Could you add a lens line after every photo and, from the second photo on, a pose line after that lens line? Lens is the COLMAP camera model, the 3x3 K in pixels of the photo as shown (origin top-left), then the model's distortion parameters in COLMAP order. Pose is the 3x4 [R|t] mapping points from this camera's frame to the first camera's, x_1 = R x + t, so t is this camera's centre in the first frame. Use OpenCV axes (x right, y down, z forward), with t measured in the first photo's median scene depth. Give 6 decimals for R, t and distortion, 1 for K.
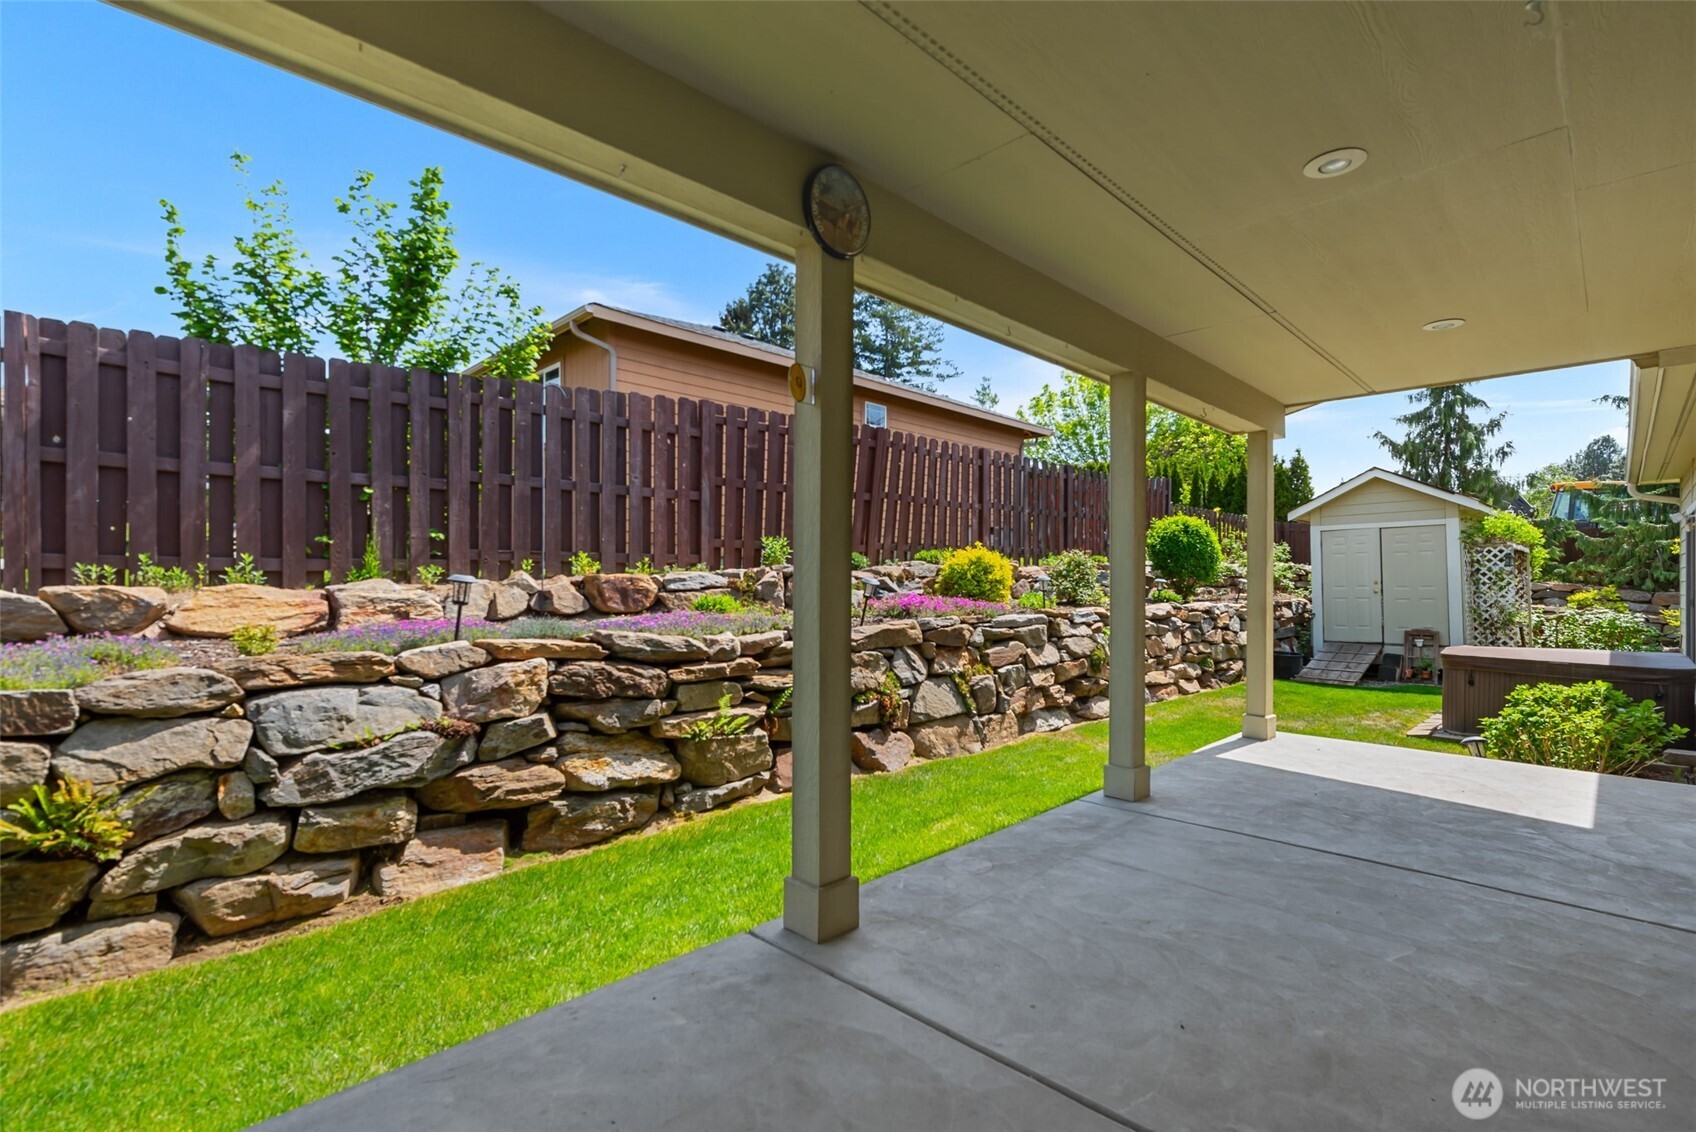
lens RADIAL K [[745.5, 0, 853.8], [0, 745.5, 581.7], [0, 0, 1]] dist [0.000138, -0.001185]
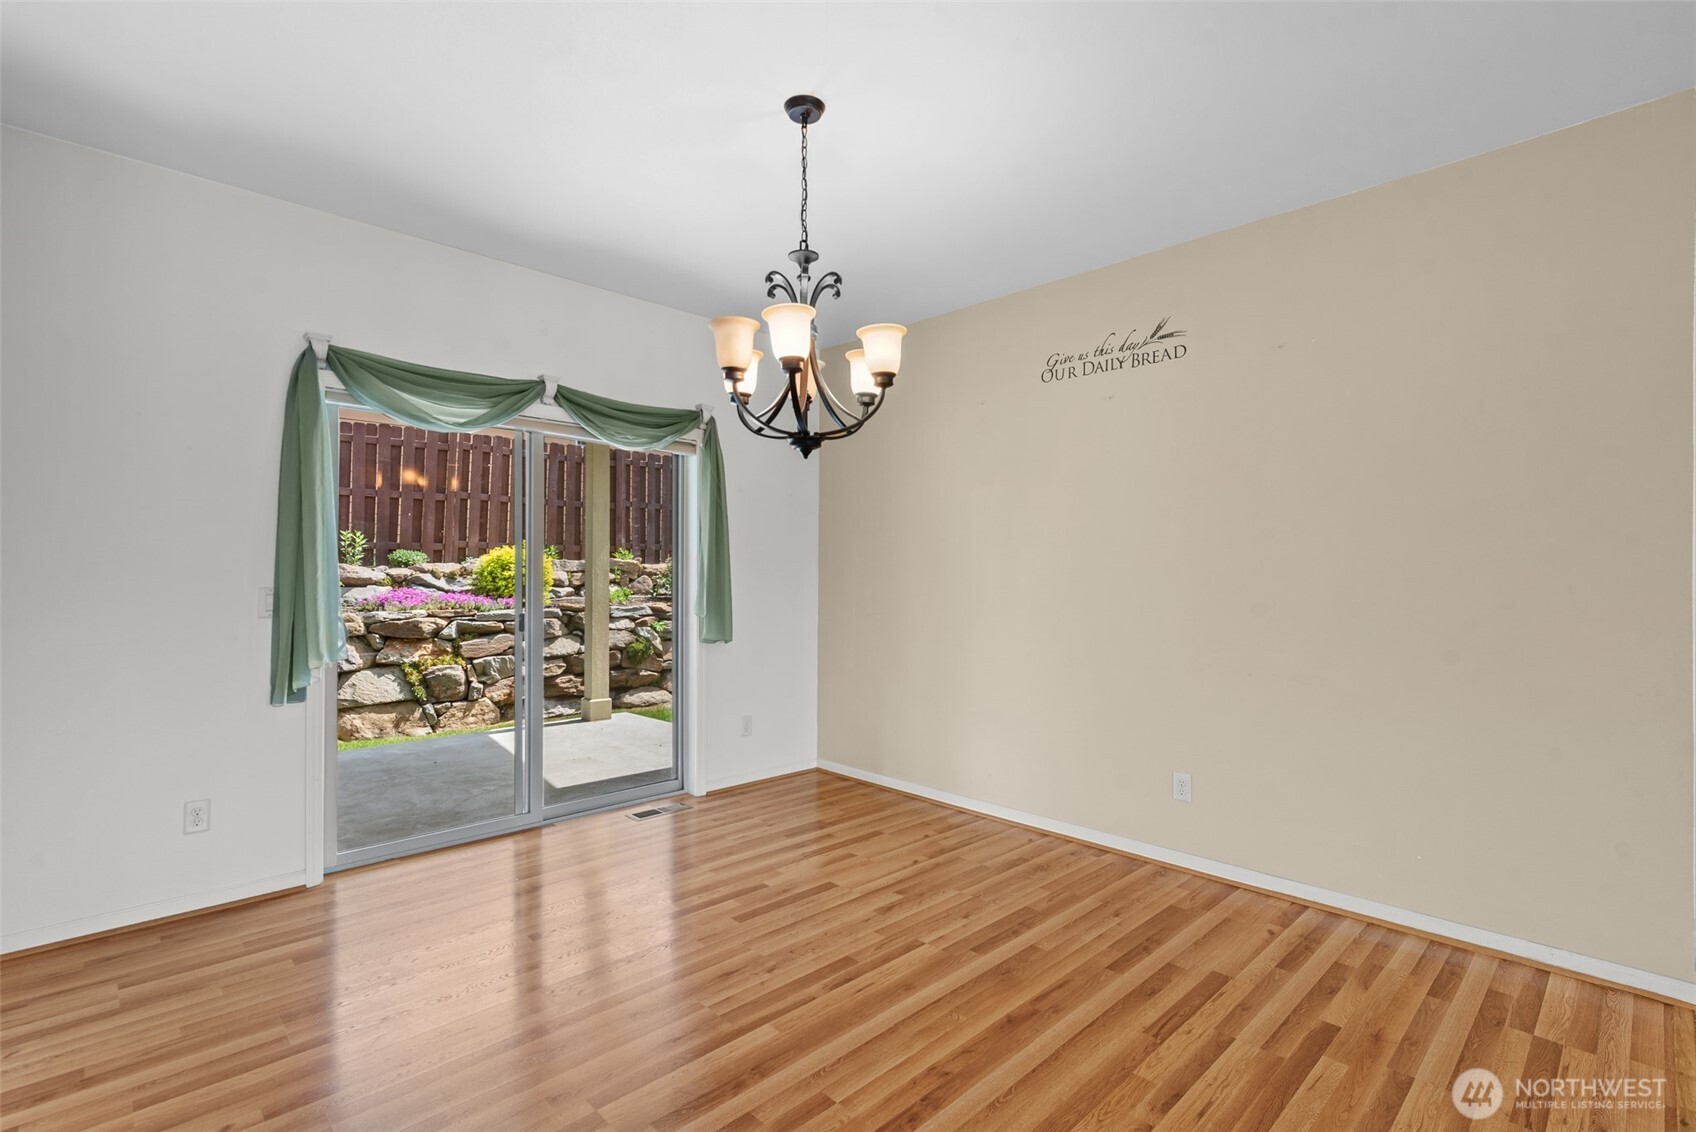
lens RADIAL K [[776.2, 0, 872.8], [0, 776.2, 577.5], [0, 0, 1]] dist [0.002286, -0.000135]
pose [[0.999992, -0.003285, -0.002464, 0.903469], [0.003282, 0.999994, -0.001169, 0.002346], [0.002468, 0.001161, 0.999996, -0.134010]]
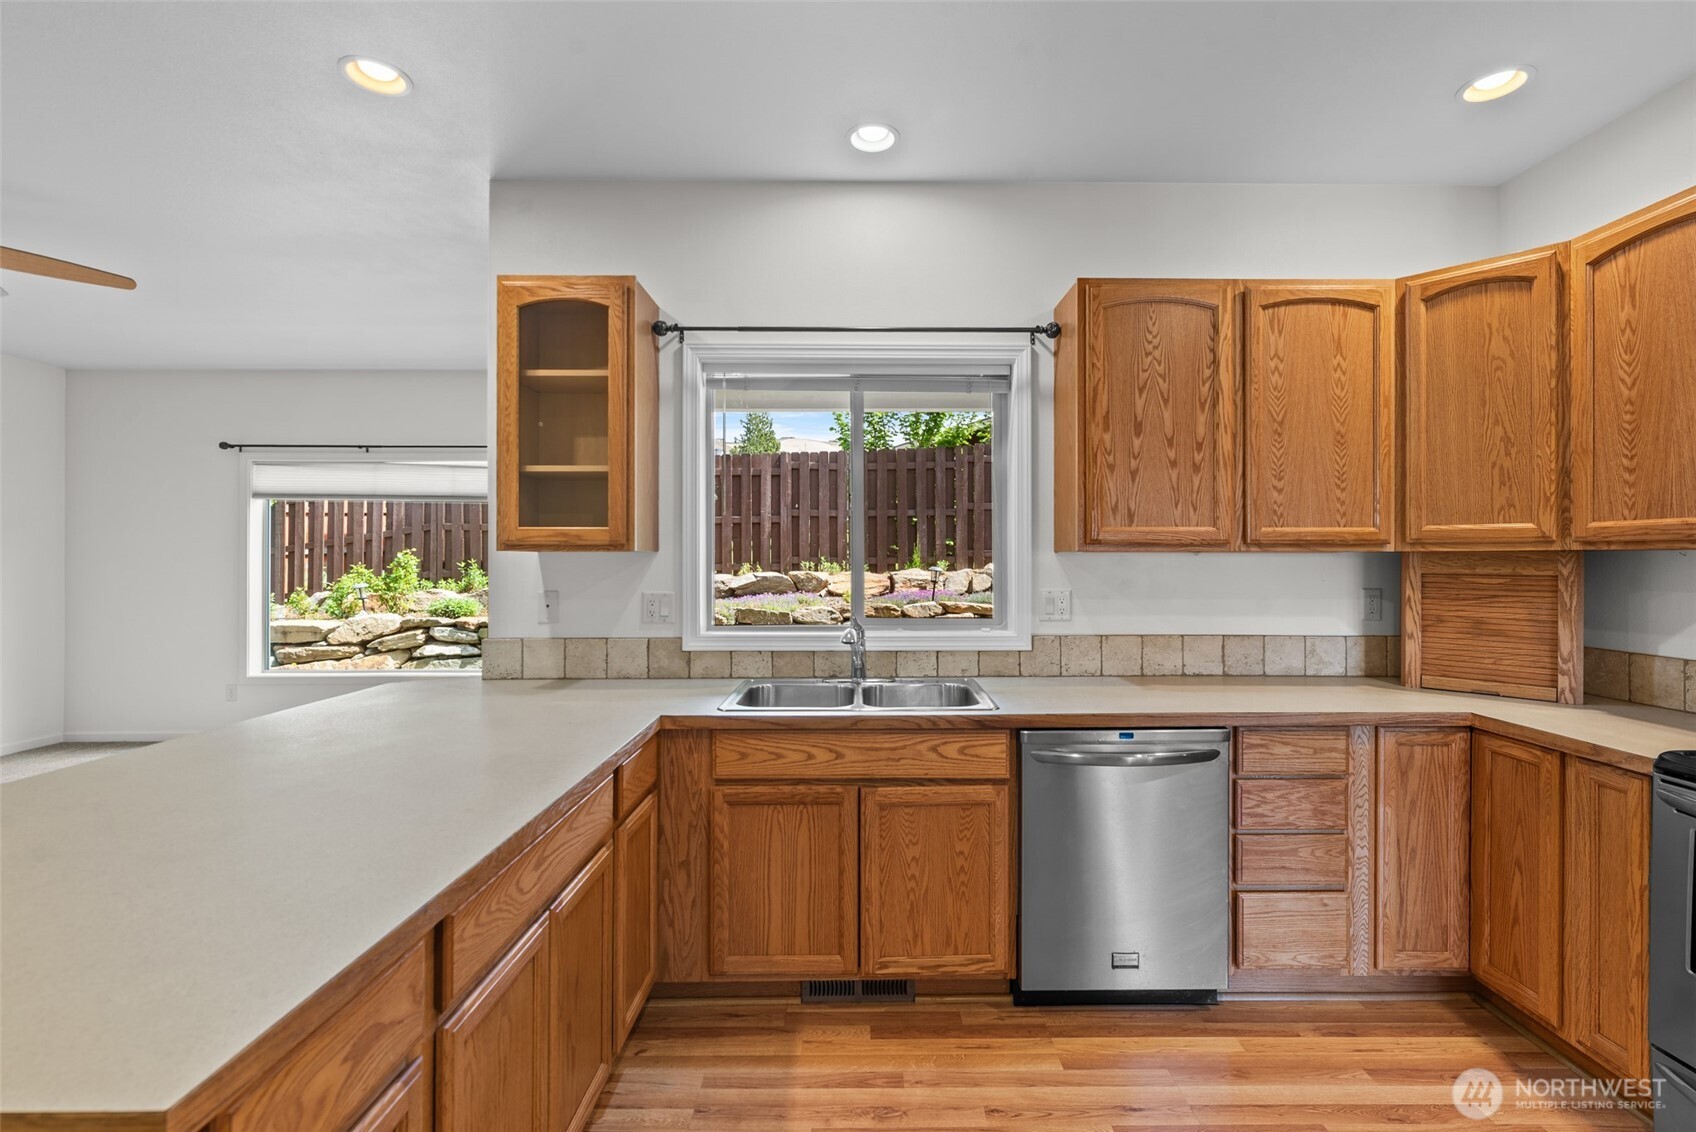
lens RADIAL K [[745.5, 0, 872.2], [0, 745.5, 553.7], [0, 0, 1]] dist [0.000138, -0.001185]
pose [[0.718731, -0.010208, -0.695213, 0.467835], [-0.002247, 0.999853, -0.017004, -0.006918], [0.695285, 0.013784, 0.718602, -0.325806]]
